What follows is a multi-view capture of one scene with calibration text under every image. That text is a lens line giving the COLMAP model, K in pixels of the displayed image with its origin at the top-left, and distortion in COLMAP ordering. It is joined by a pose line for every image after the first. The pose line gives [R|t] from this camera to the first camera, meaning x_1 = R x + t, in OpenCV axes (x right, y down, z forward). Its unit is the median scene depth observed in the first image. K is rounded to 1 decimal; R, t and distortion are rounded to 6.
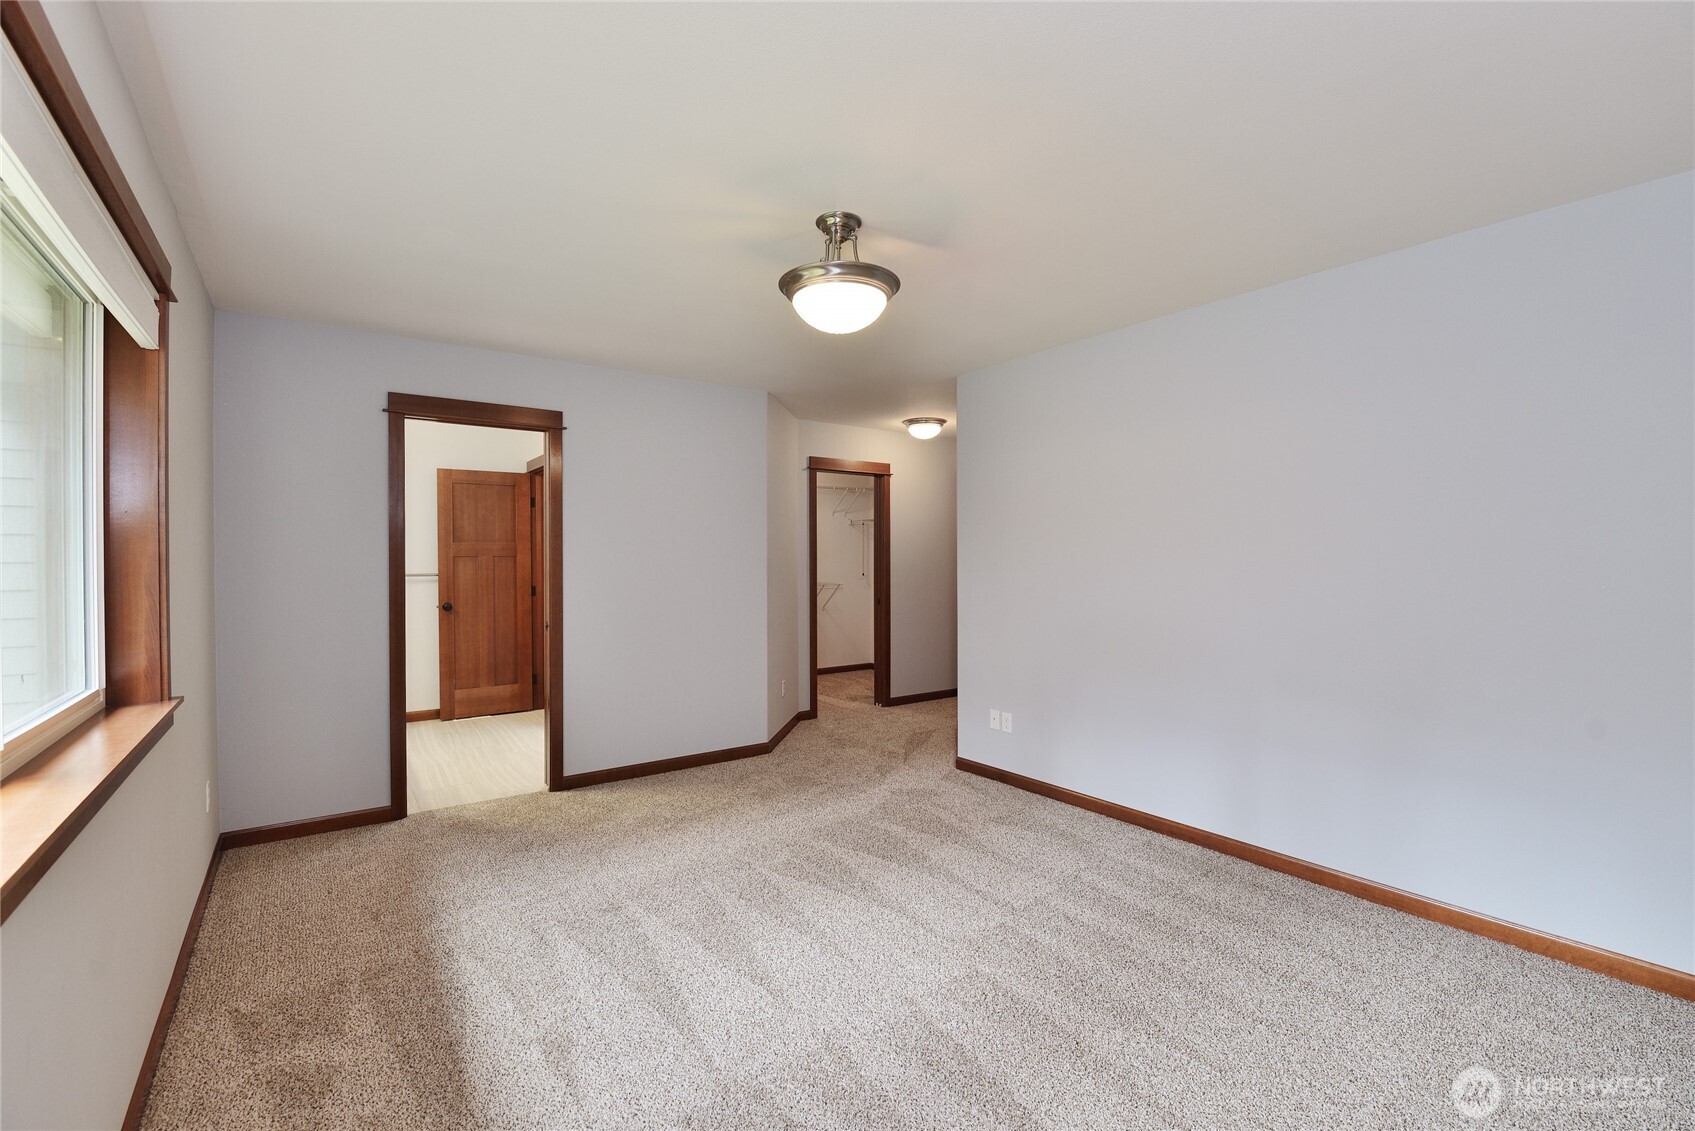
lens RADIAL K [[731.3, 0, 846.5], [0, 731.3, 558.2], [0, 0, 1]] dist [-0.008516, -0.002632]
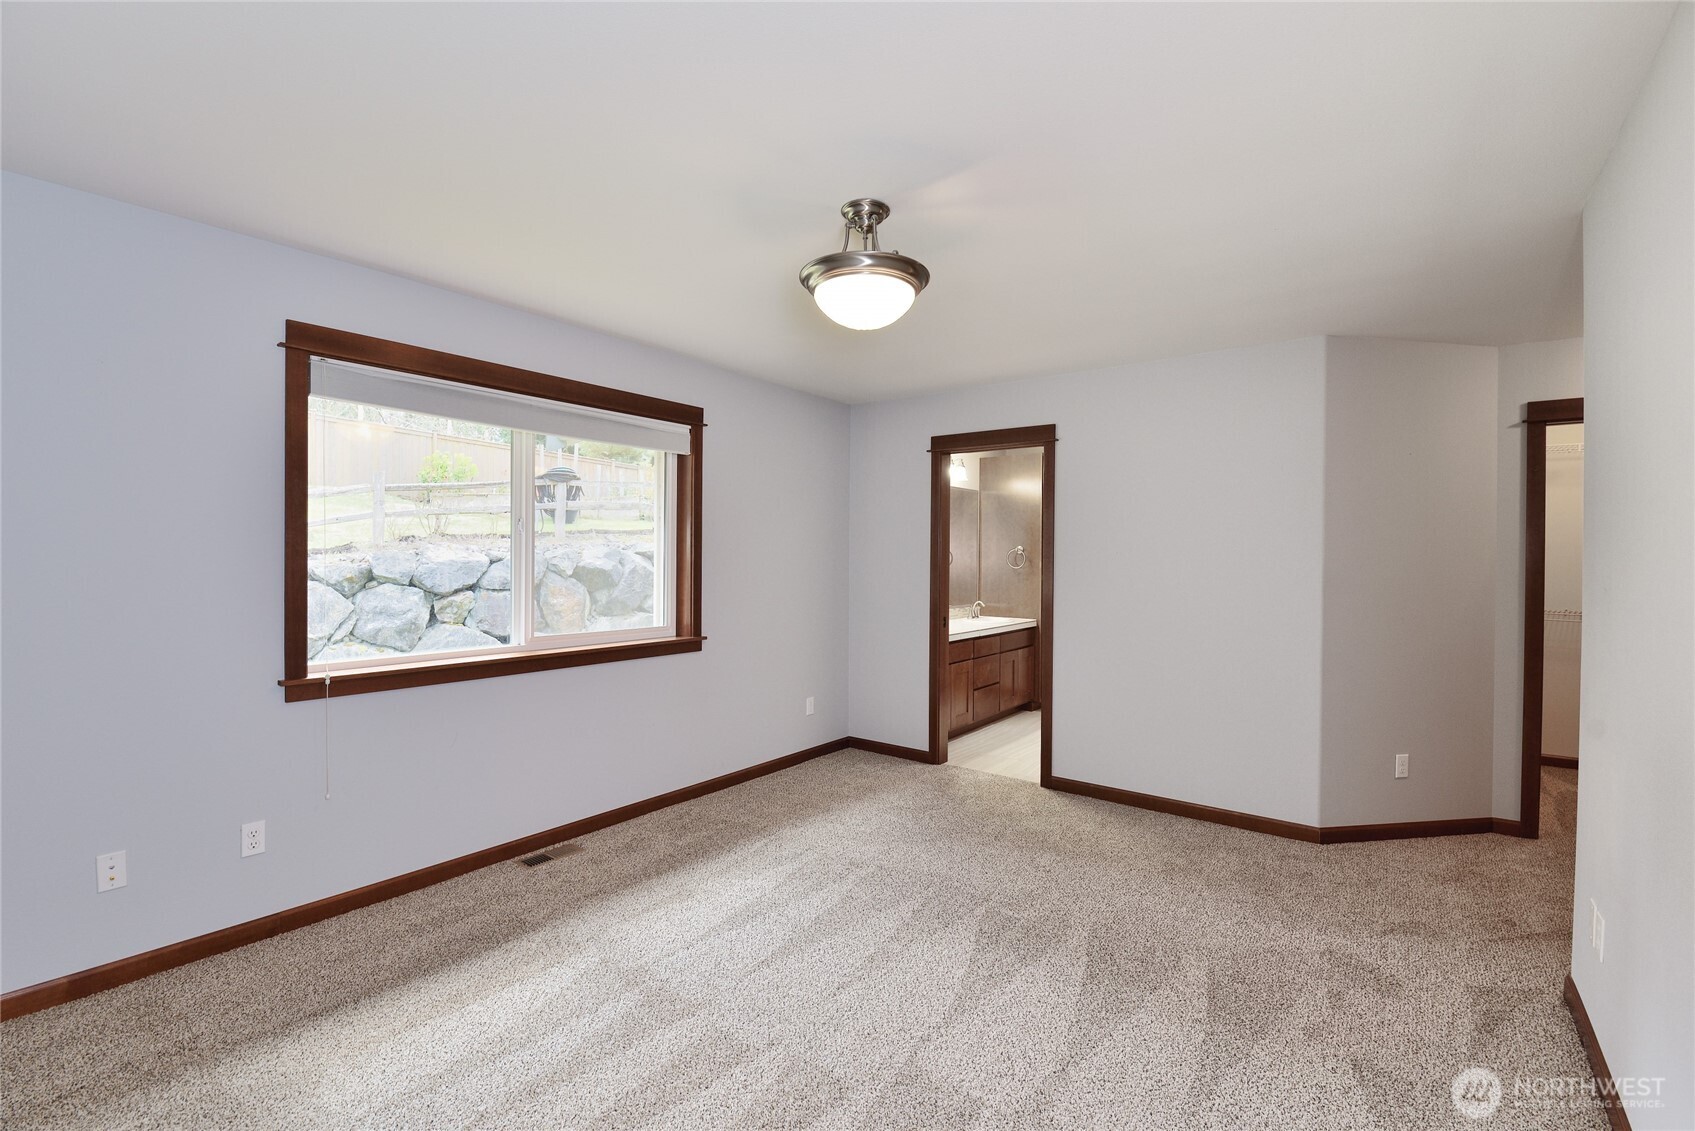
lens RADIAL K [[731.3, 0, 847.6], [0, 731.3, 565.2], [0, 0, 1]] dist [-0.008516, -0.002632]
pose [[0.288633, 0.014365, -0.957332, 0.524831], [-0.008787, 0.999885, 0.012354, -0.011191], [0.957399, 0.004847, 0.288726, 0.424904]]
